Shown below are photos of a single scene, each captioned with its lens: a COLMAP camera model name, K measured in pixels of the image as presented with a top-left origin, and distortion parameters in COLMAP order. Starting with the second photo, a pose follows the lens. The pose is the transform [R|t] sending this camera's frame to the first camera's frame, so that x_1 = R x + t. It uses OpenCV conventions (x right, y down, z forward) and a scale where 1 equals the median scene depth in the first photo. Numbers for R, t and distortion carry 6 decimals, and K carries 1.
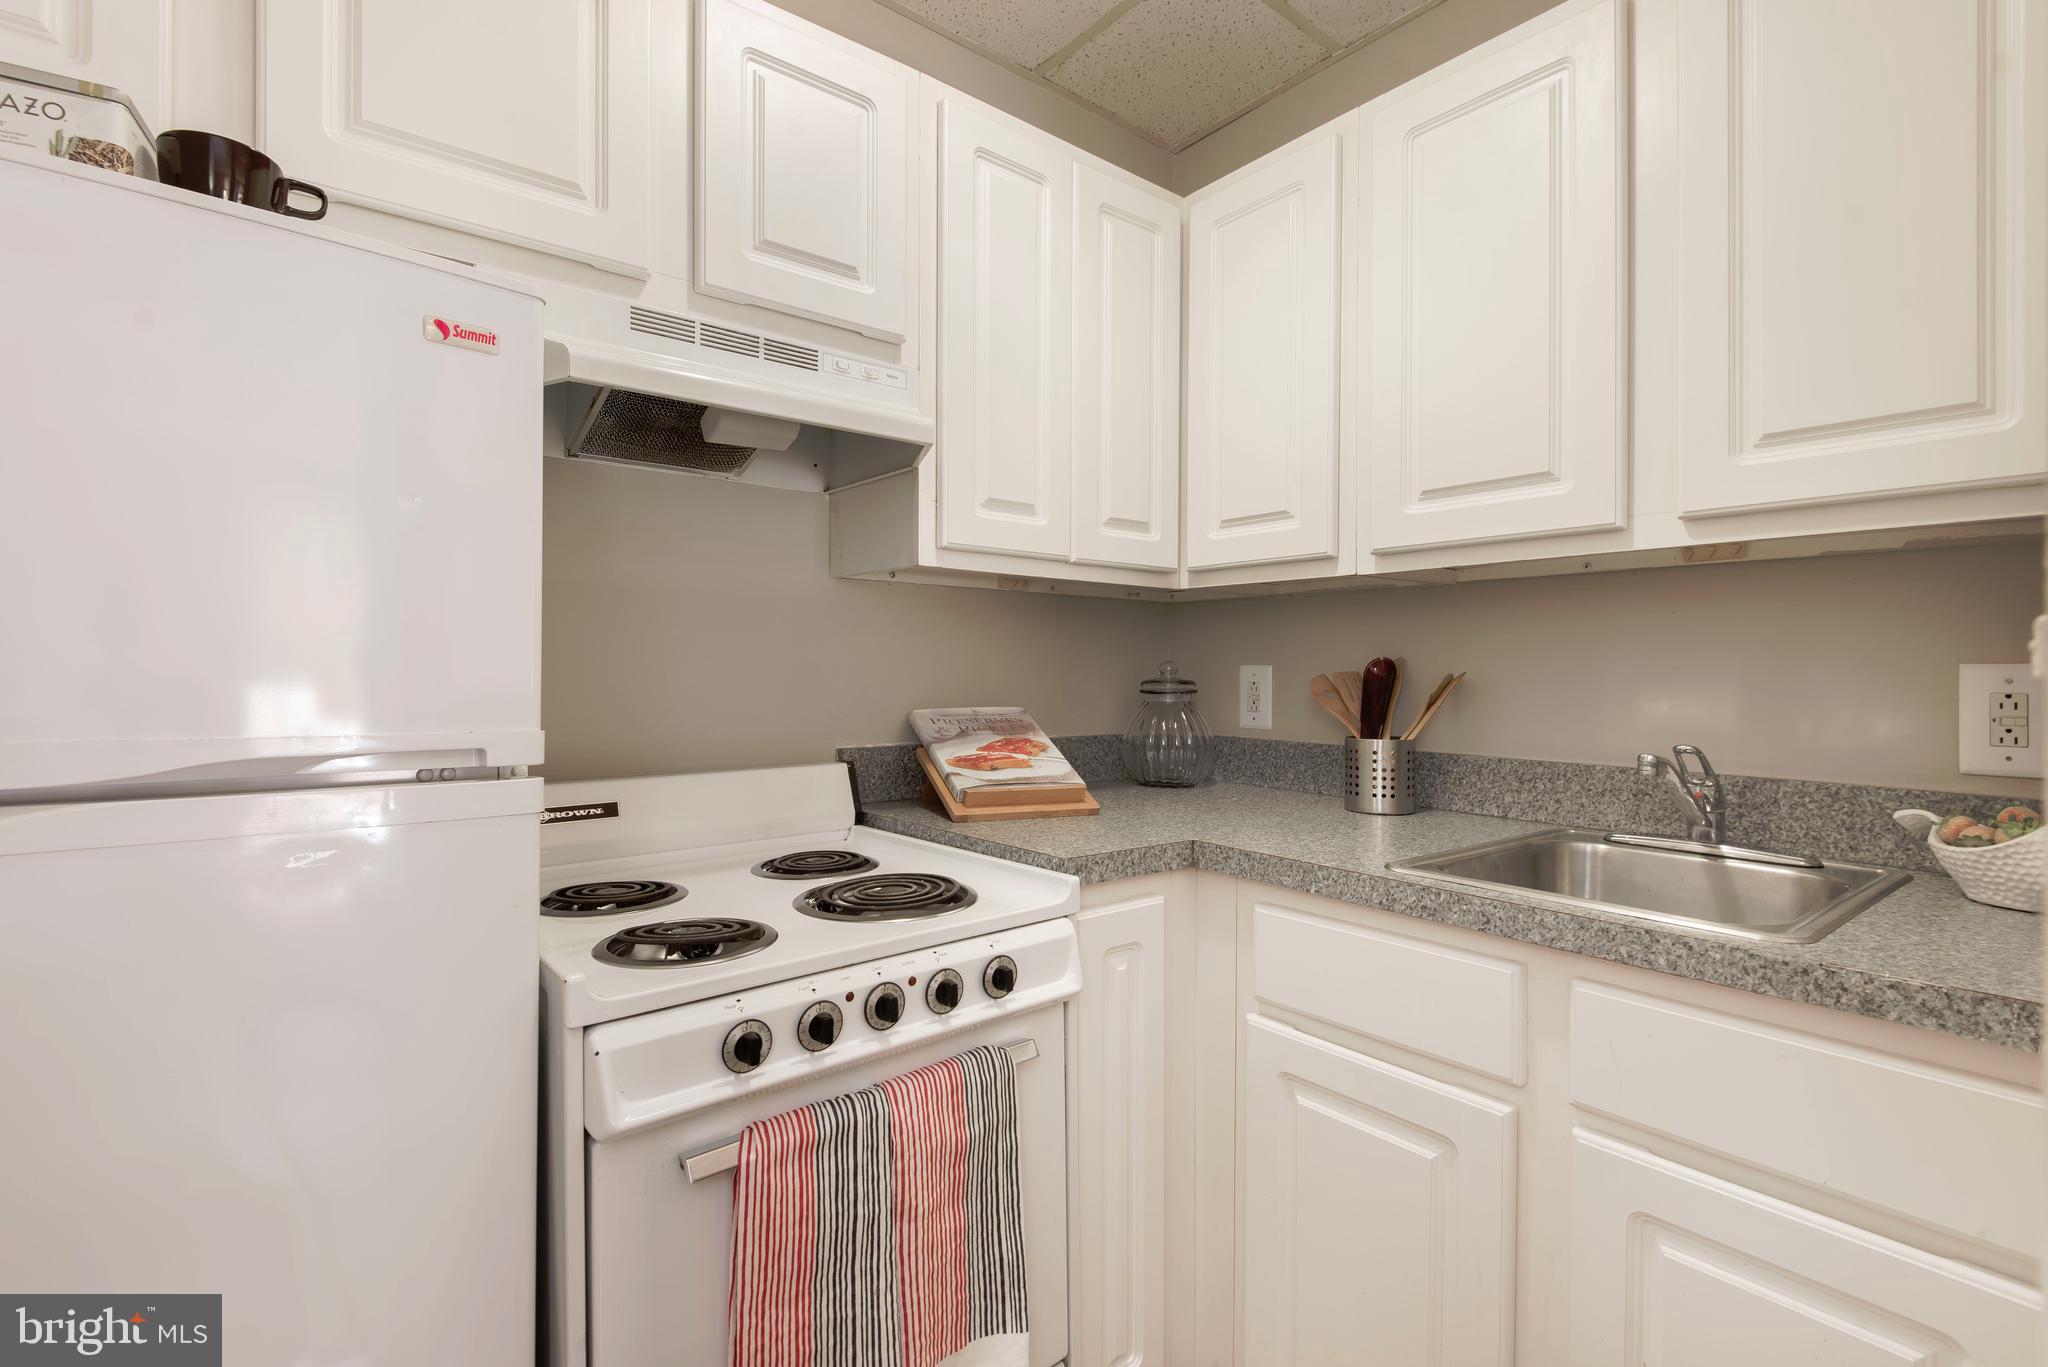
lens RADIAL K [[942.7, 0, 1025.4], [0, 942.7, 670.6], [0, 0, 1]] dist [0.024055, -0.008836]
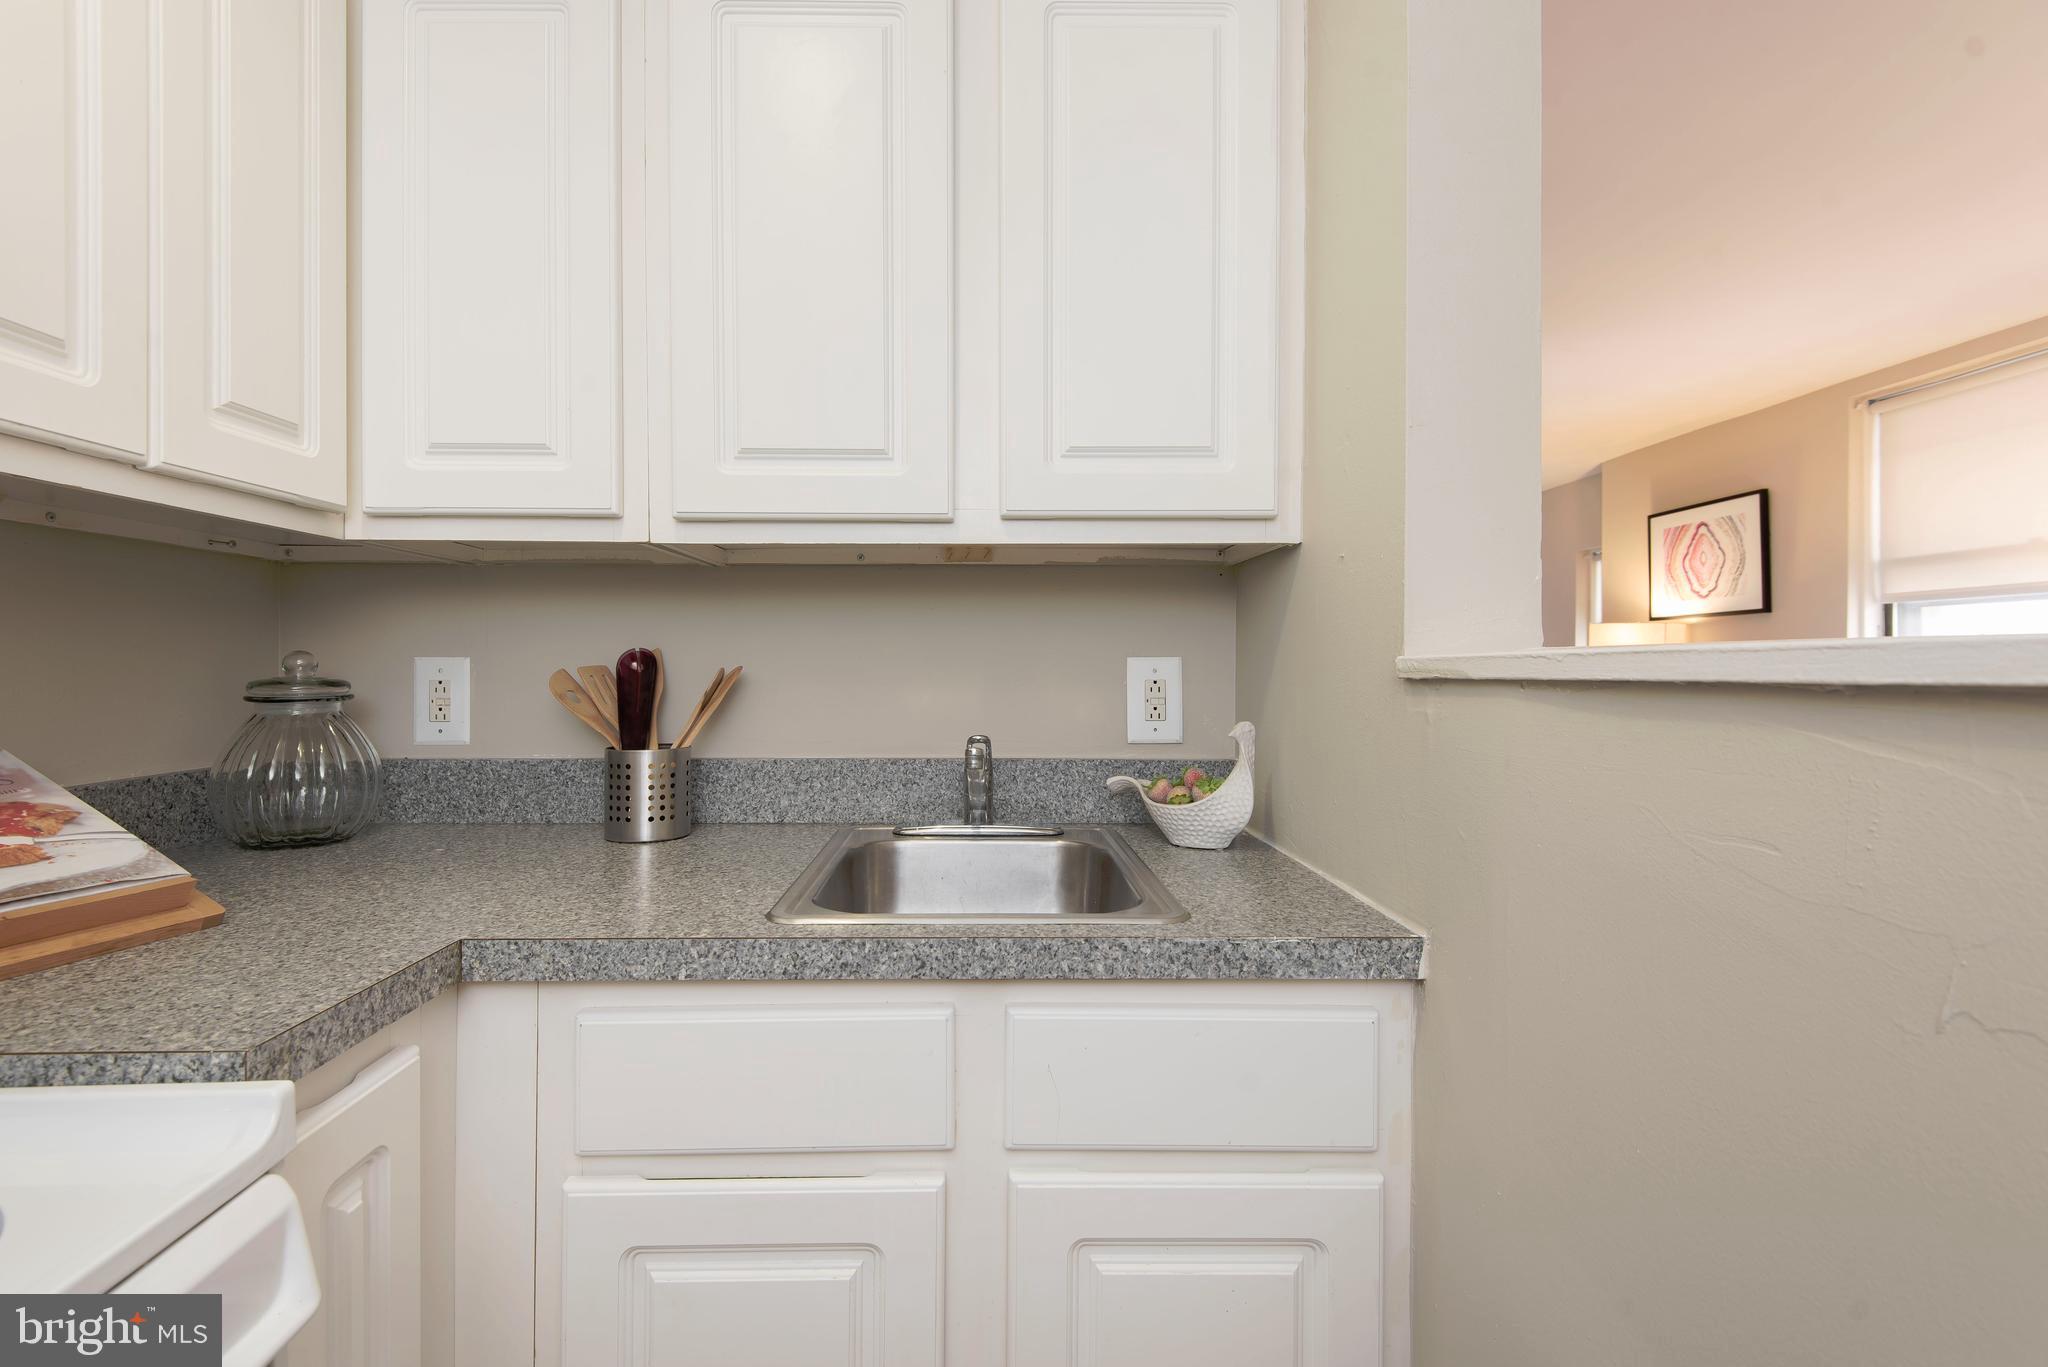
lens RADIAL K [[942.7, 0, 1028.3], [0, 942.7, 667.1], [0, 0, 1]] dist [0.024055, -0.008836]
pose [[0.617822, -0.008392, 0.786273, -0.083256], [0.002482, 0.999959, 0.008722, -0.005039], [-0.786314, -0.003437, 0.617817, 0.311524]]
